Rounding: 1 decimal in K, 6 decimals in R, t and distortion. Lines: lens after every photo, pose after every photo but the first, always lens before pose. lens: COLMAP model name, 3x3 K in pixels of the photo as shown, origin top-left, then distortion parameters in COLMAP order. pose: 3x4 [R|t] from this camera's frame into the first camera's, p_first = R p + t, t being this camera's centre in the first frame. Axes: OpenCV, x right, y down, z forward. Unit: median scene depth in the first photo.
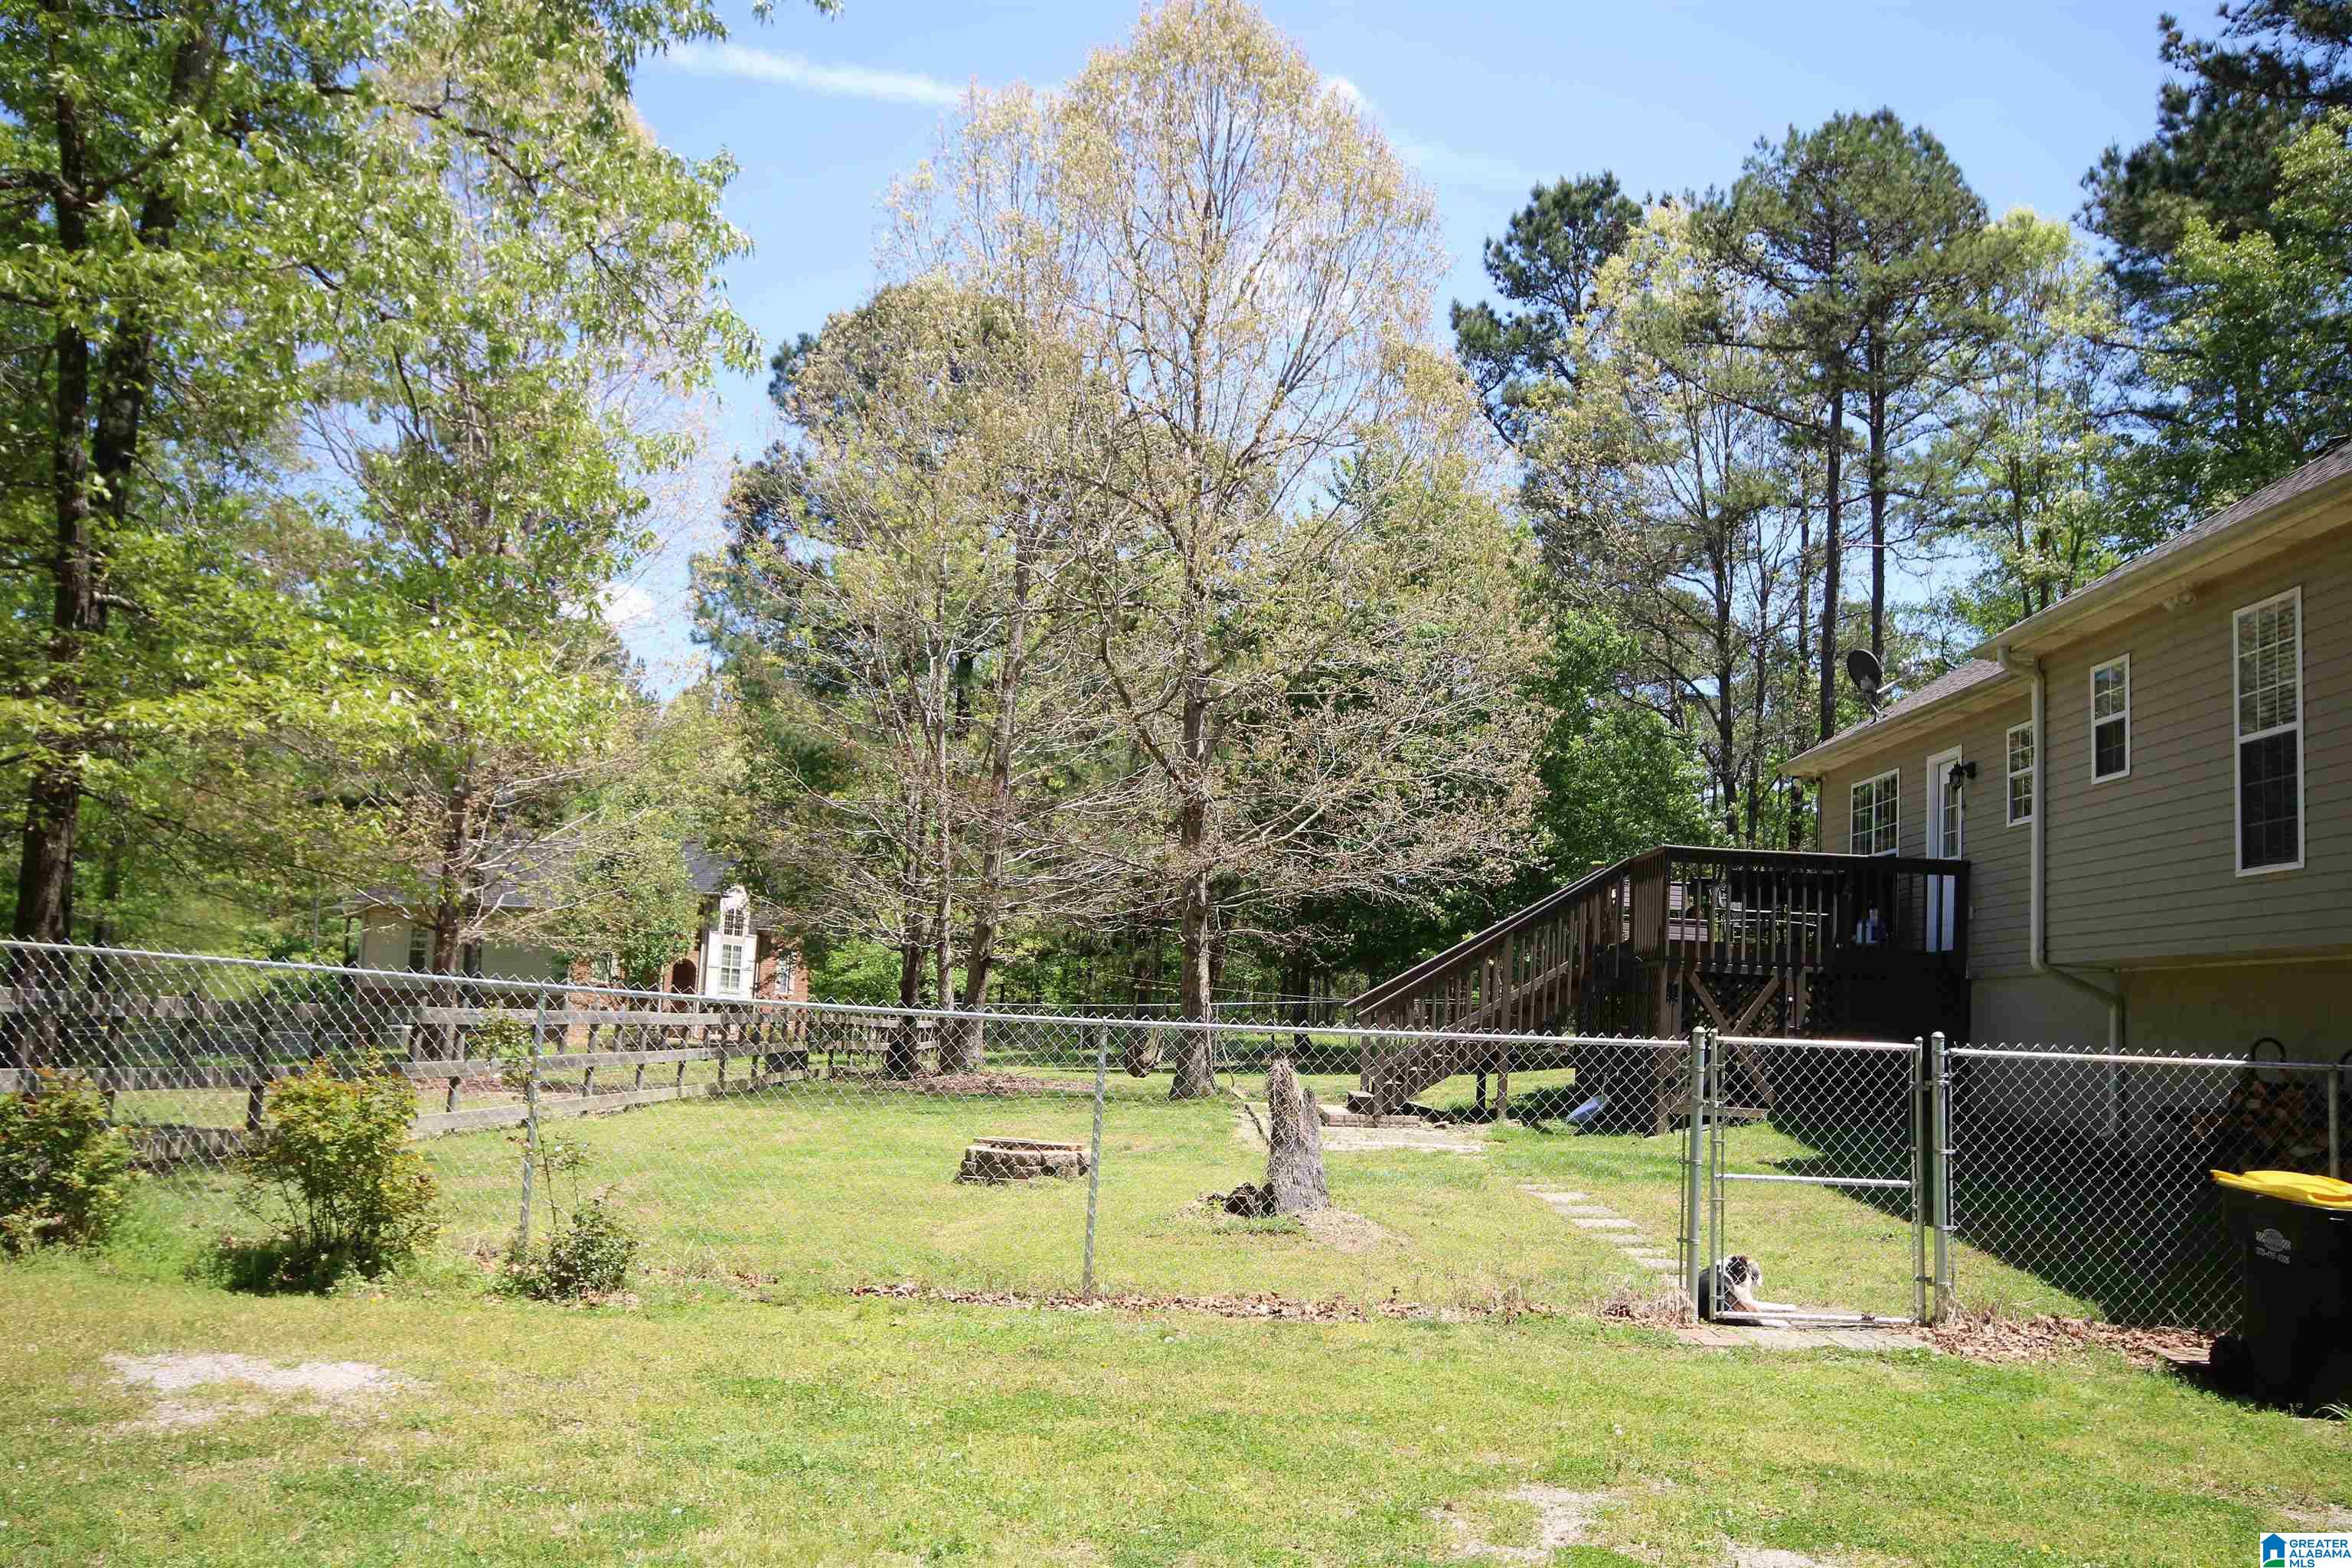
lens RADIAL K [[2006.4, 0, 1163.9], [0, 2006.4, 784.8], [0, 0, 1]] dist [-0.006232, 0.063902]
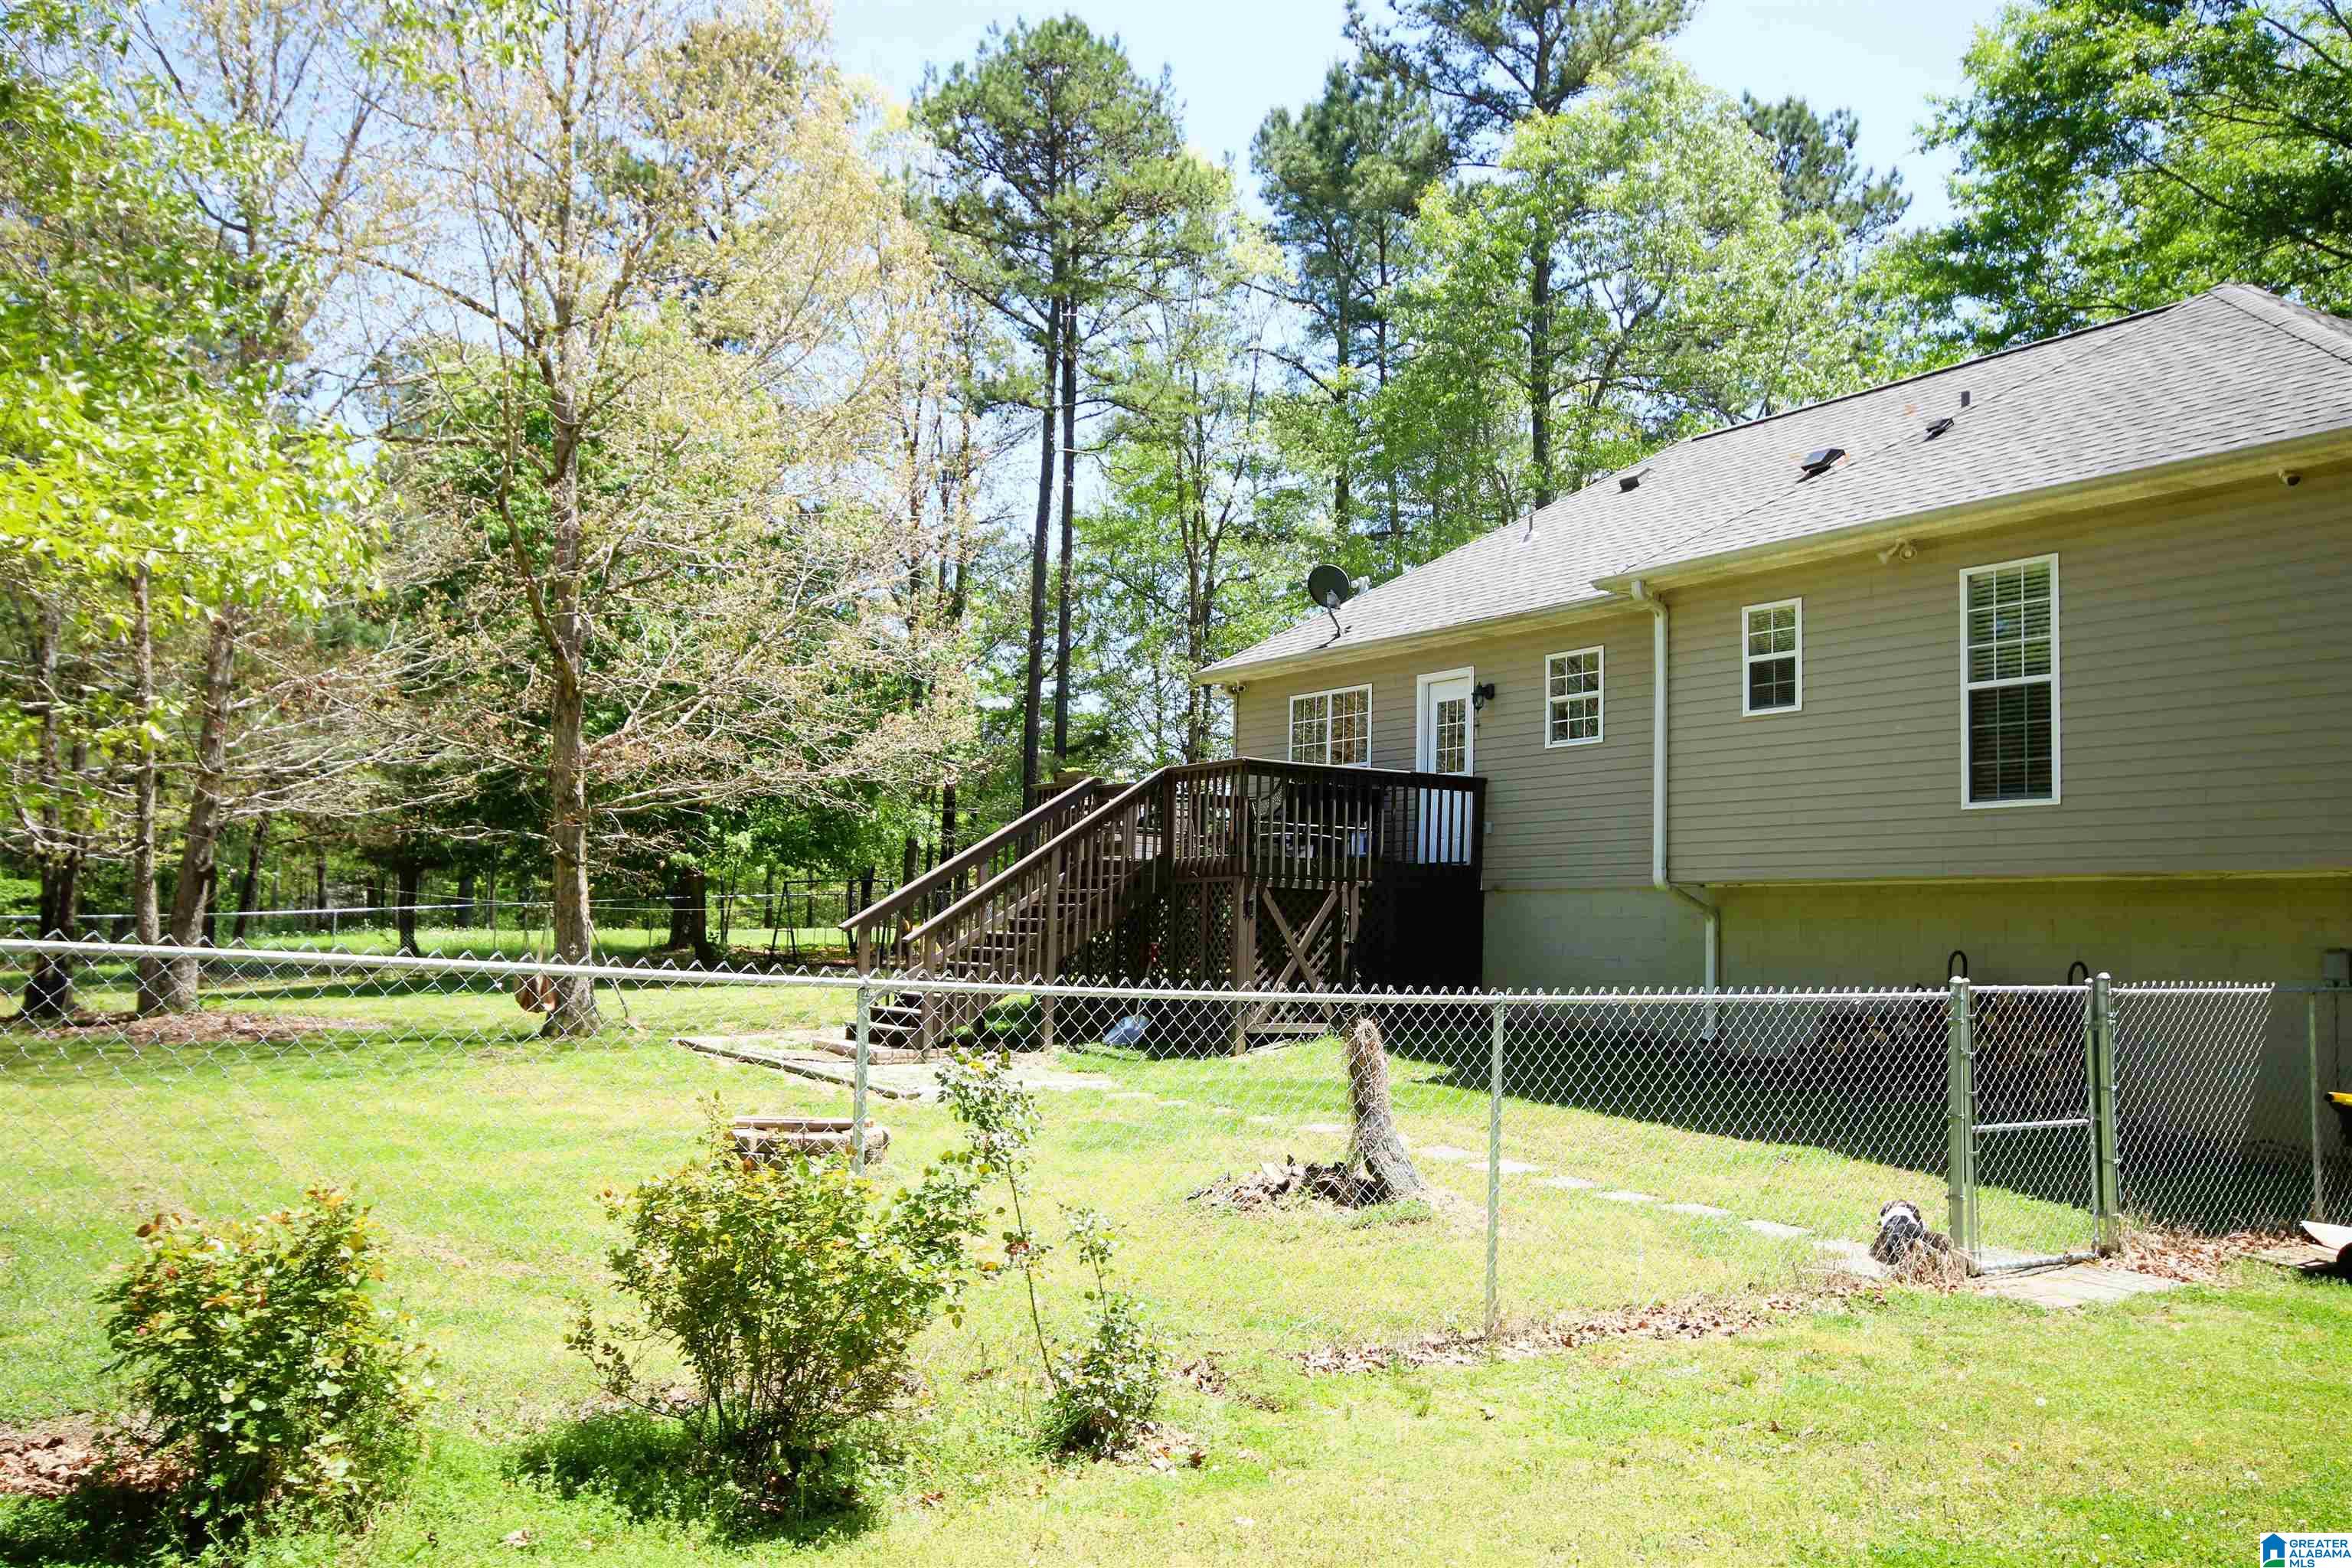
lens RADIAL K [[2006.4, 0, 1163.9], [0, 2006.4, 784.8], [0, 0, 1]] dist [-0.006232, 0.063902]
pose [[0.853142, 0.013288, 0.521510, -0.348467], [-0.043762, 0.997975, 0.046162, 0.000308], [-0.519841, -0.062205, 0.851995, 0.234806]]
